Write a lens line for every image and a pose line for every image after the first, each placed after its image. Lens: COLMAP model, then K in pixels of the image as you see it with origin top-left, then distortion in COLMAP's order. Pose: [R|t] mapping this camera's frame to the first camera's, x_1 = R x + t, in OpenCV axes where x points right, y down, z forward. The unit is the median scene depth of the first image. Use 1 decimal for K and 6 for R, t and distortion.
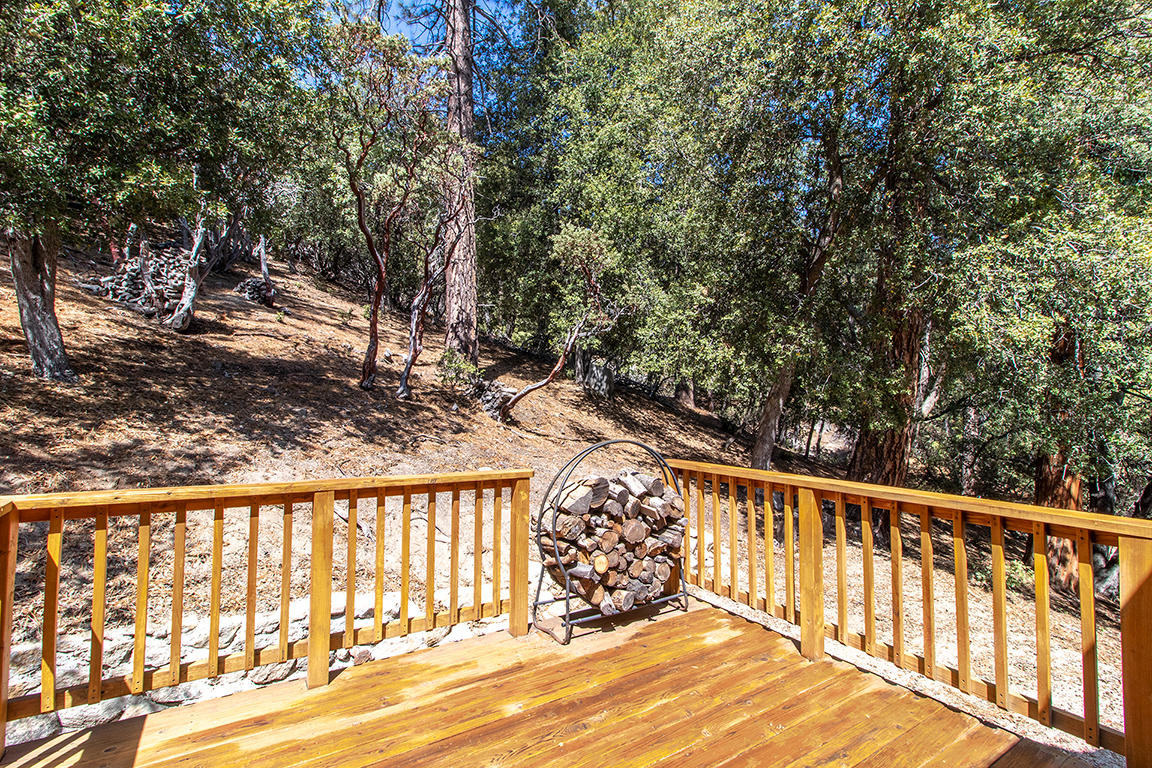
lens RADIAL K [[532.0, 0, 573.3], [0, 532.0, 374.3], [0, 0, 1]] dist [0.004258, -0.000170]
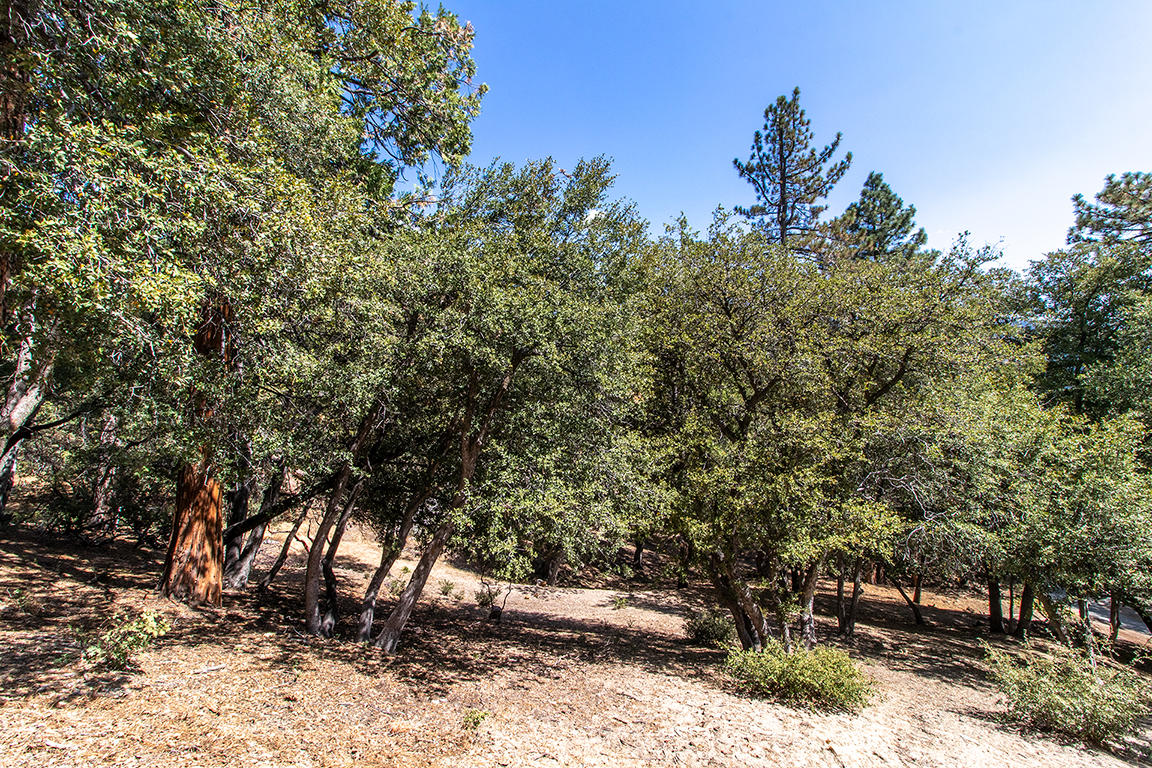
lens RADIAL K [[532.0, 0, 574.3], [0, 532.0, 380.7], [0, 0, 1]] dist [0.004258, -0.000170]
pose [[0.220937, 0.007981, 0.975256, 0.267347], [-0.021964, 0.999754, -0.003206, 0.014474], [-0.975041, -0.020712, 0.221058, 0.299979]]
